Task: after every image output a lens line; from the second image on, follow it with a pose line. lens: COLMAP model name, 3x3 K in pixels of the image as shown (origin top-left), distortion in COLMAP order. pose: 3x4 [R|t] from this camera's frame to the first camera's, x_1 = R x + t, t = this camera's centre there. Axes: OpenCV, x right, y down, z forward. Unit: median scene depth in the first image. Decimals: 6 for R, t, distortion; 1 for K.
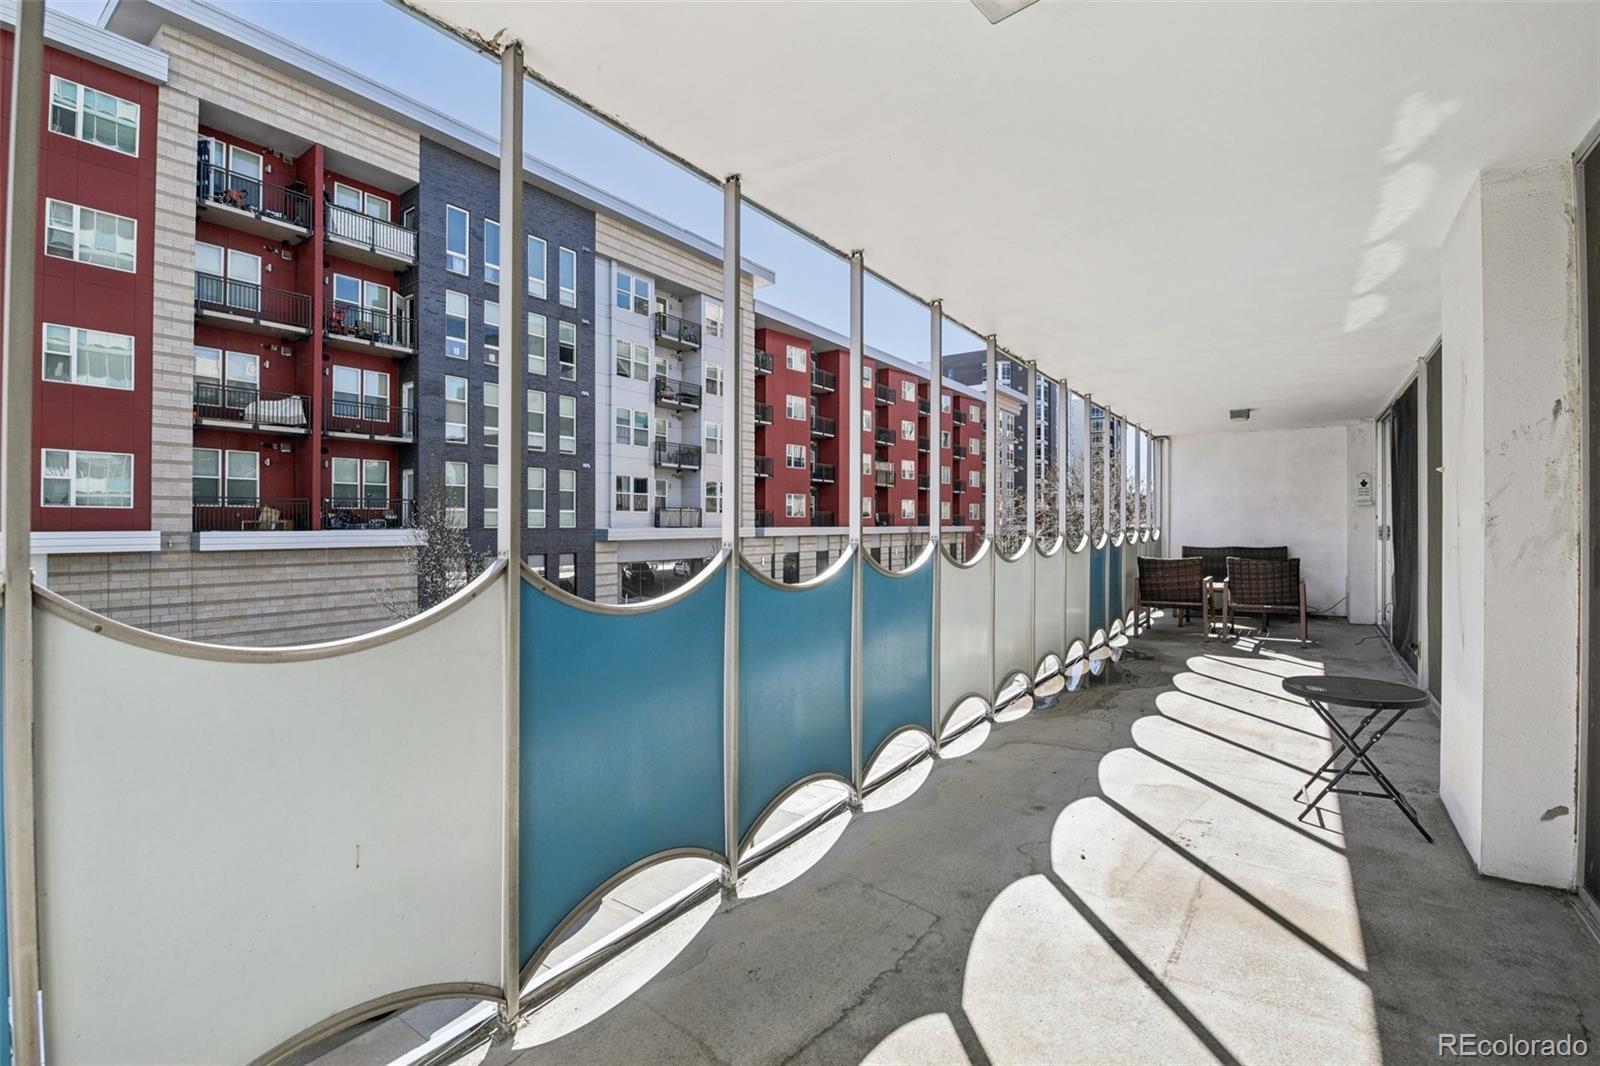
lens RADIAL K [[693.3, 0, 805.1], [0, 693.3, 525.9], [0, 0, 1]] dist [-0.005811, -0.004781]
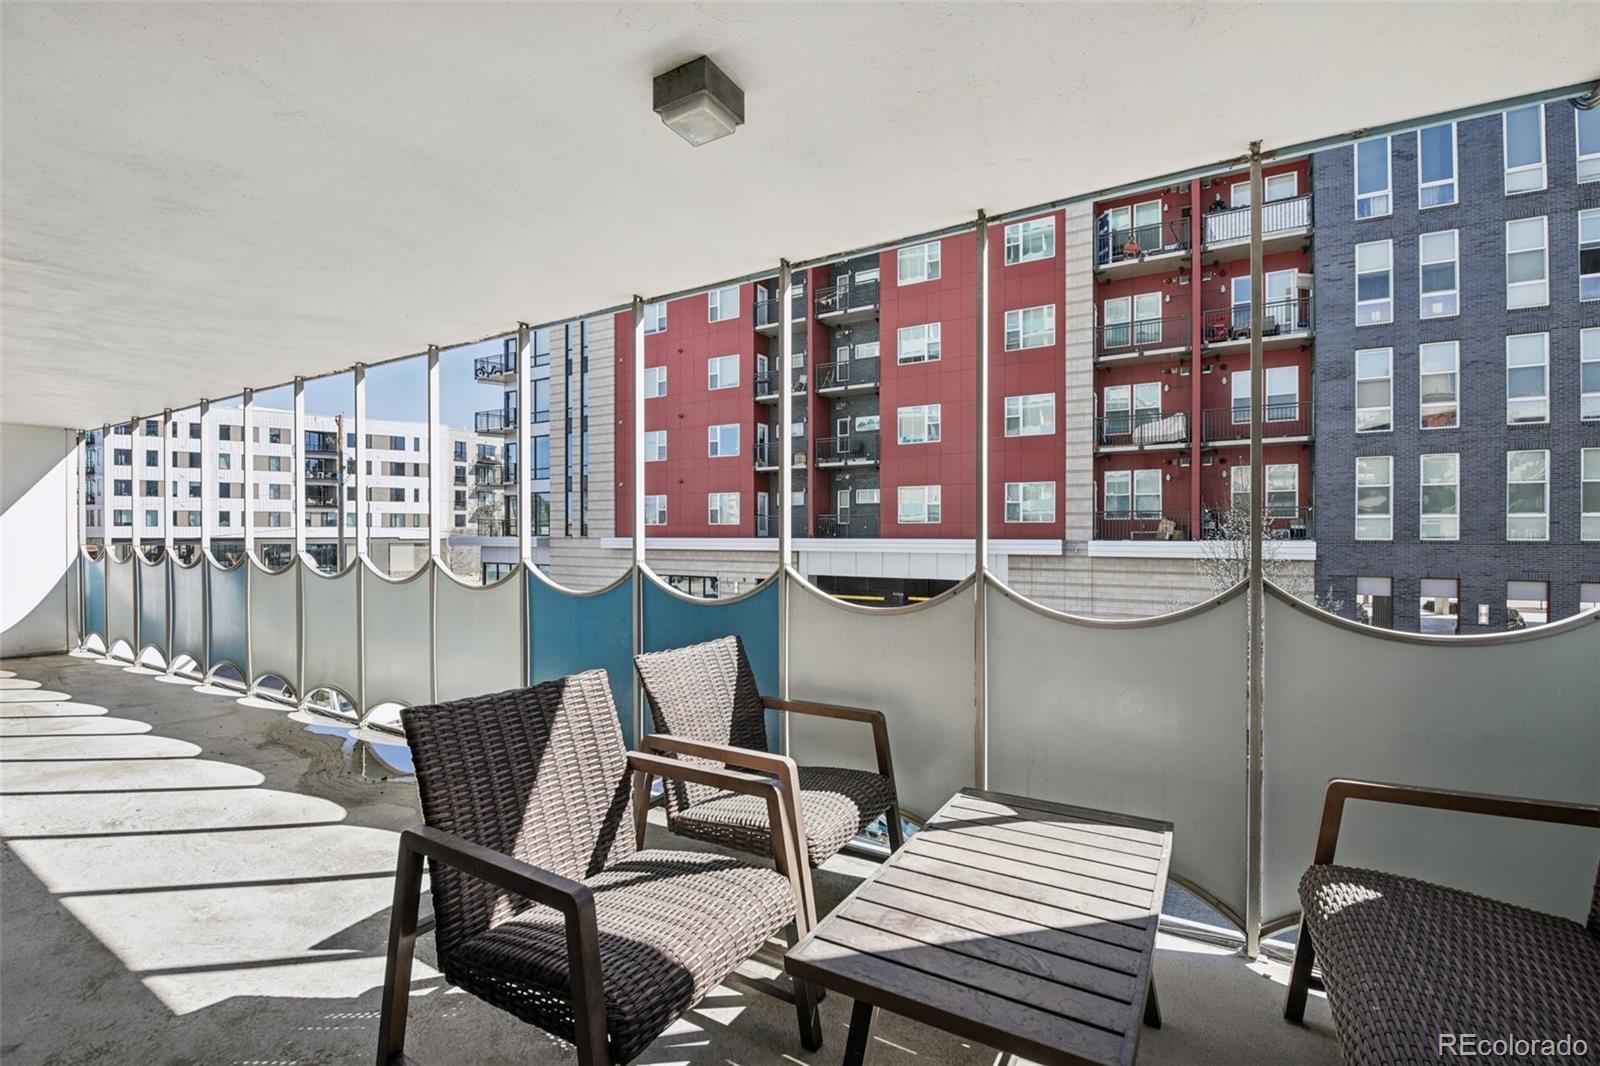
lens RADIAL K [[693.3, 0, 794.4], [0, 693.3, 539.7], [0, 0, 1]] dist [-0.005811, -0.004781]
pose [[0.091621, 0.008017, -0.995762, 0.261813], [-0.005177, 0.999958, 0.007574, 0.000378], [0.995780, 0.004461, 0.091659, 0.319190]]
